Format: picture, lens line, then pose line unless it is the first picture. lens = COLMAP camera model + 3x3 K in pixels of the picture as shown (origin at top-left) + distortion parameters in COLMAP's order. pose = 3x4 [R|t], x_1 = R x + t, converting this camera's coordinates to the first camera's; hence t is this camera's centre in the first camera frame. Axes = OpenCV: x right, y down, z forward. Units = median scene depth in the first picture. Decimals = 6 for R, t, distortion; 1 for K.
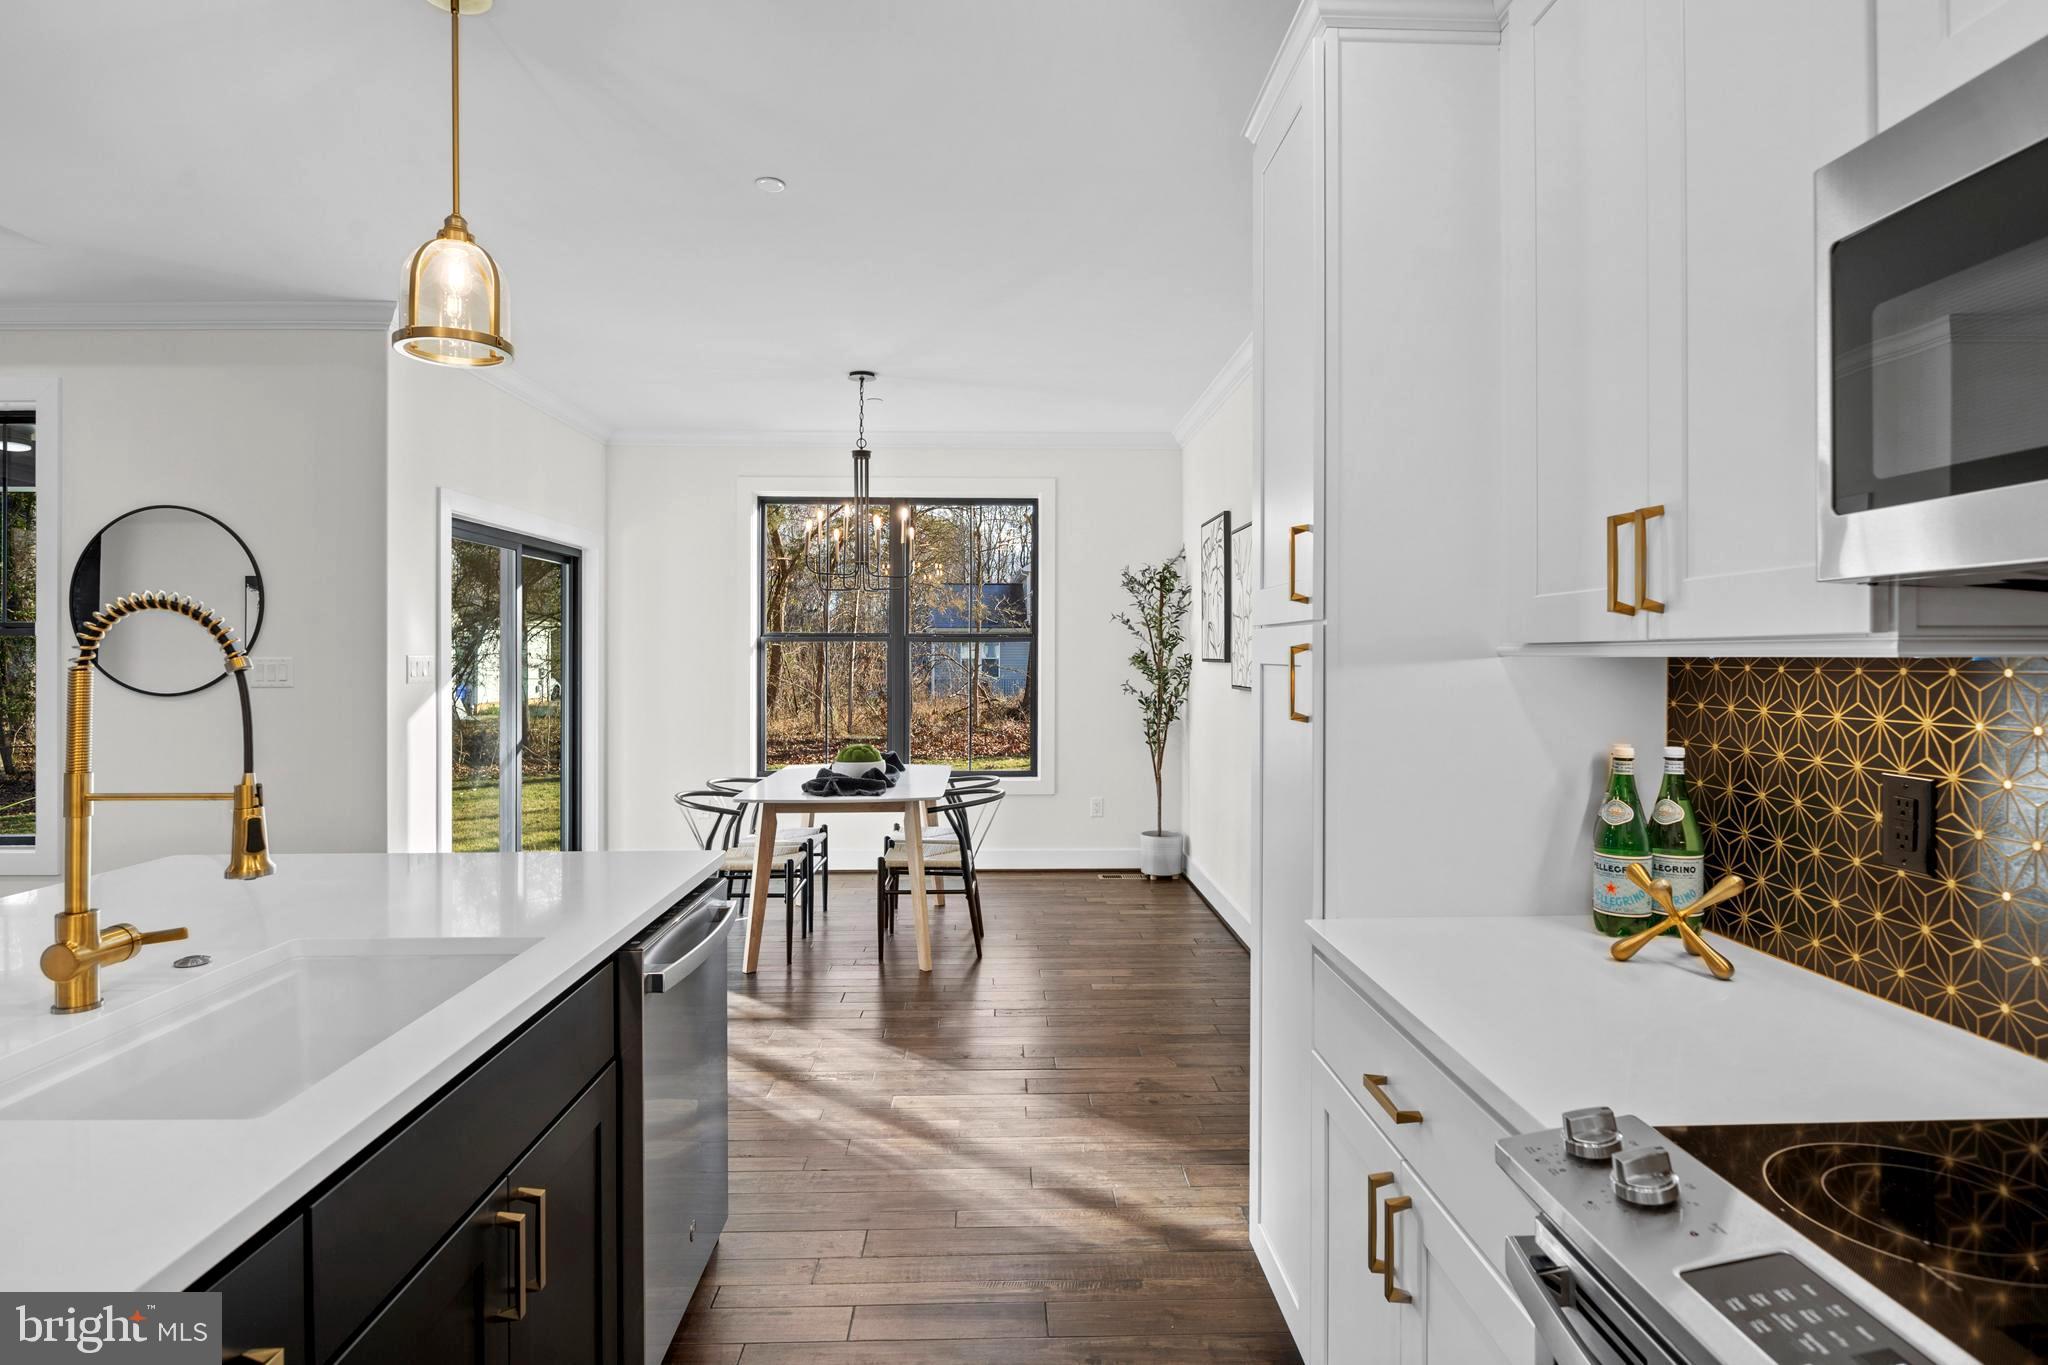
lens RADIAL K [[1095.2, 0, 1029.5], [0, 1095.2, 656.0], [0, 0, 1]] dist [-0.015983, -0.001092]
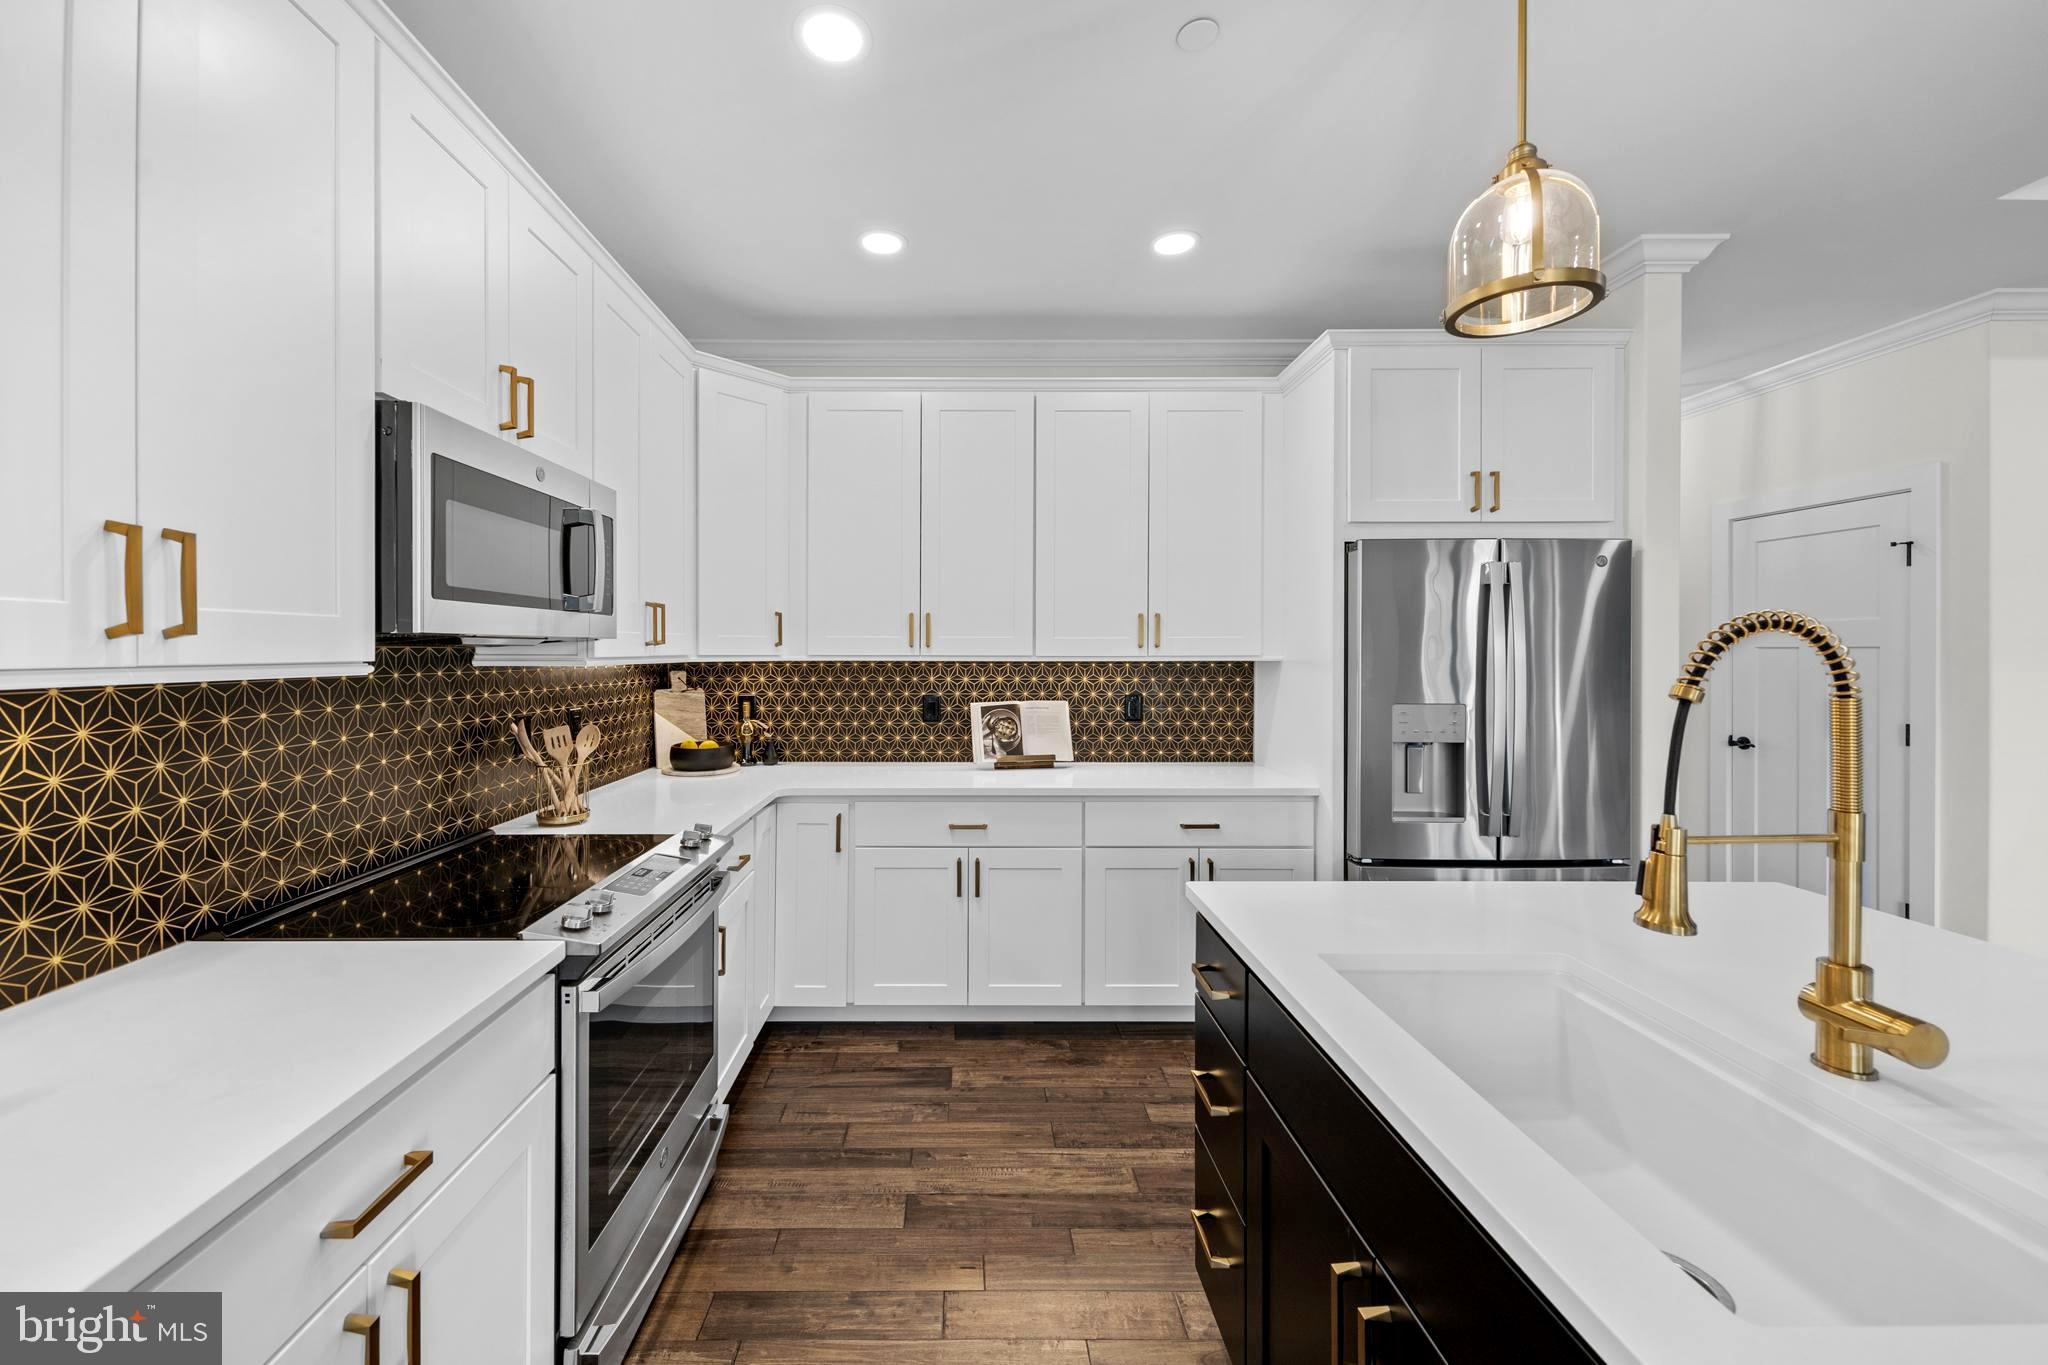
lens RADIAL K [[780.7, 0, 976.7], [0, 780.7, 650.6], [0, 0, 1]] dist [0.012404, -0.002308]
pose [[-0.999814, 0.000781, 0.019259, -0.160155], [0.000739, 0.999997, -0.002176, -0.026173], [-0.019260, -0.002161, -0.999812, 1.666237]]
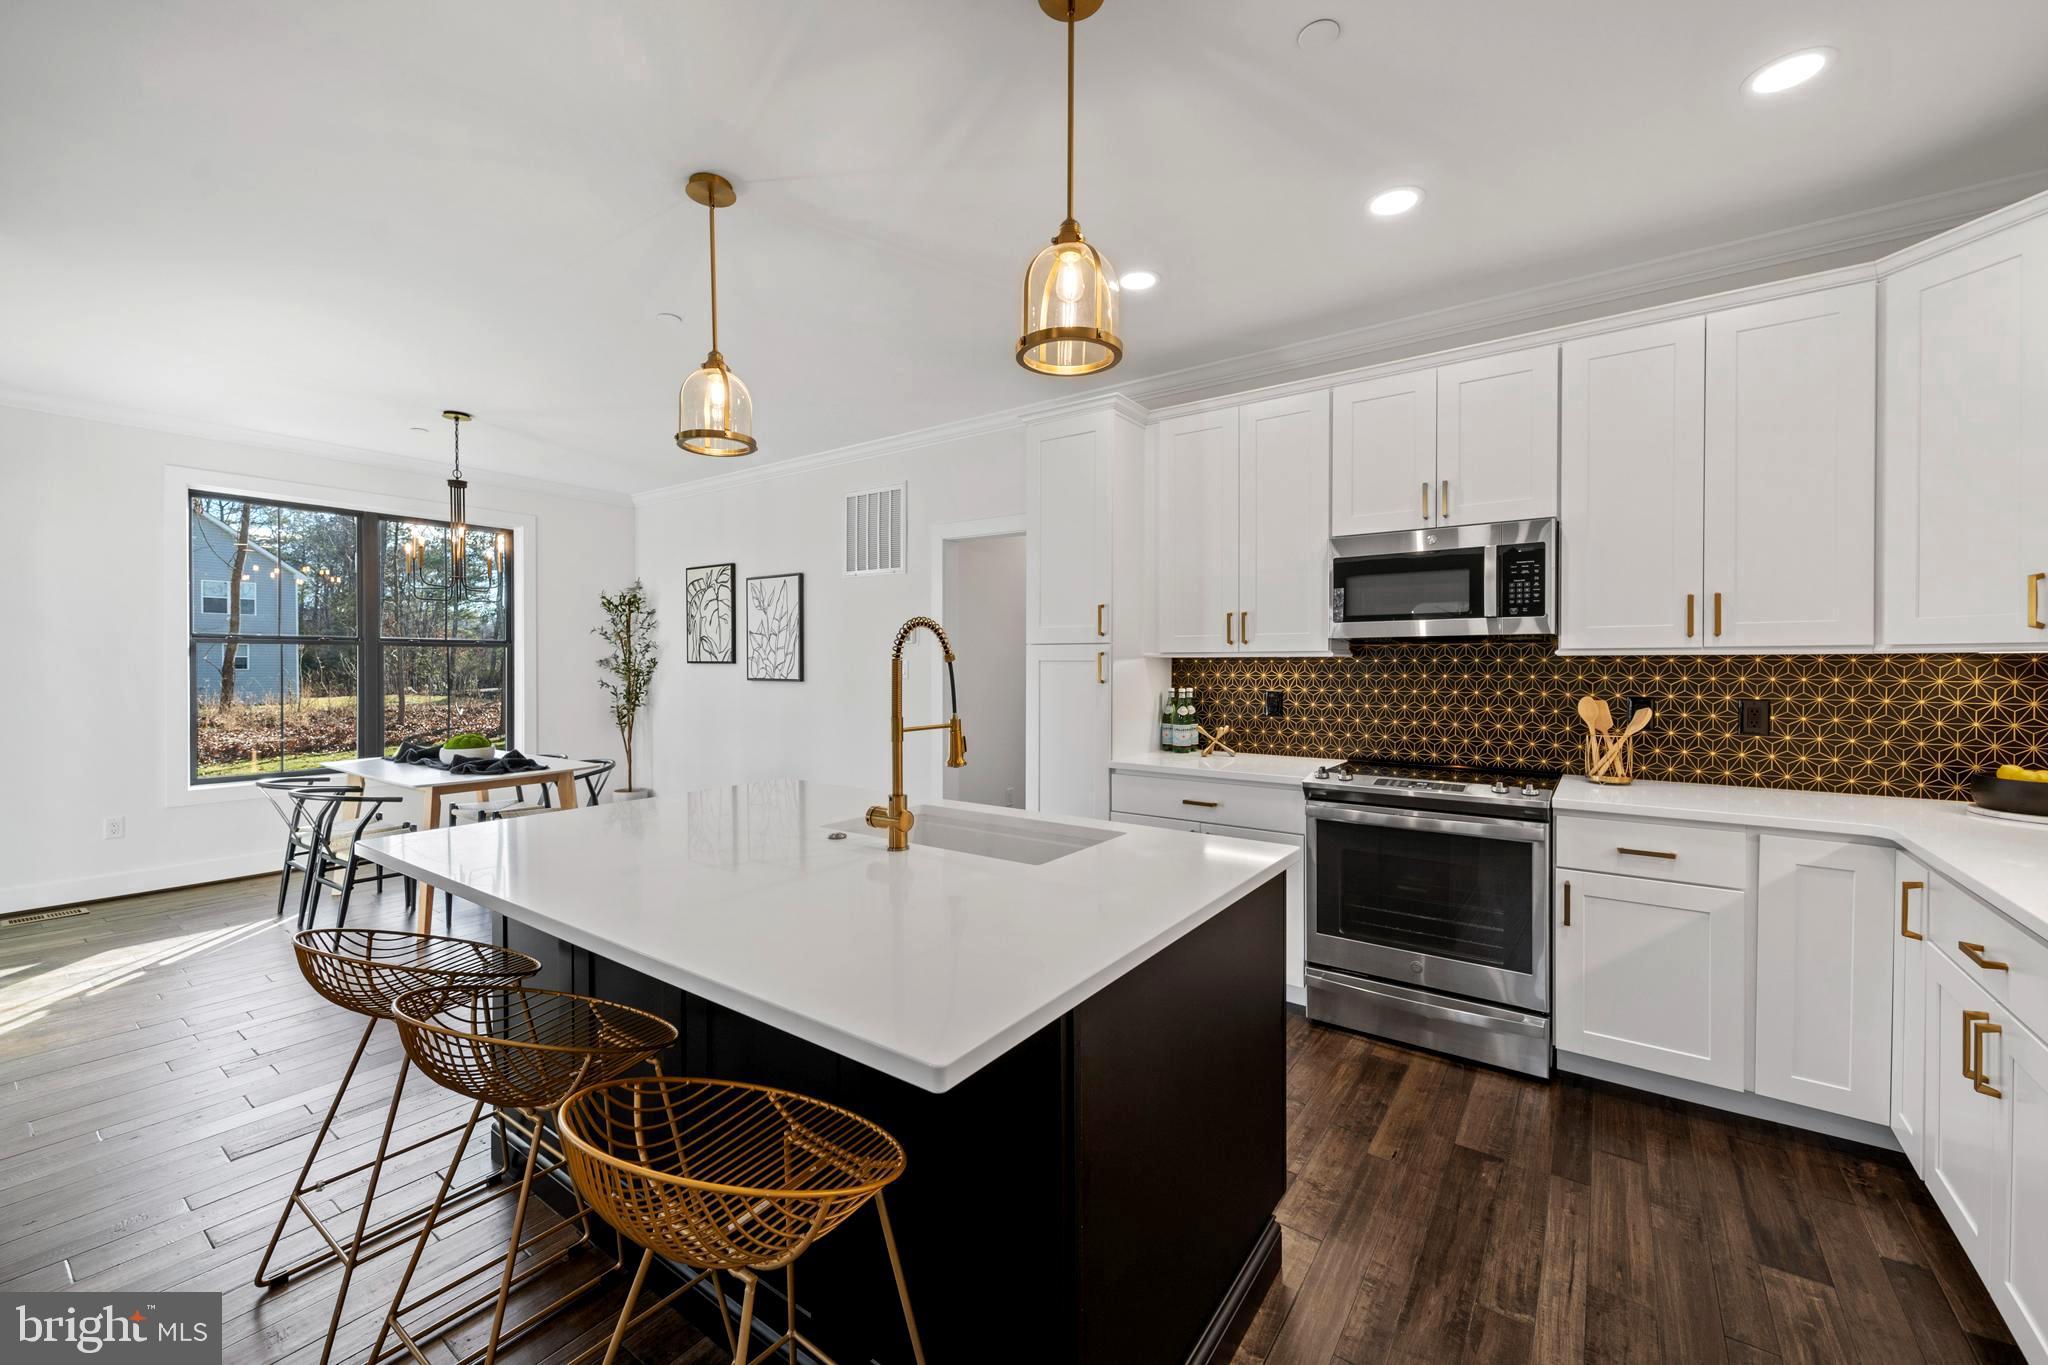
lens RADIAL K [[815.6, 0, 1013.9], [0, 815.6, 670.6], [0, 0, 1]] dist [0.015920, -0.003509]
pose [[0.617745, -0.008538, 0.786332, -1.810395], [0.000208, 0.999943, 0.010694, 0.014932], [-0.786379, -0.006442, 0.617711, 0.002999]]
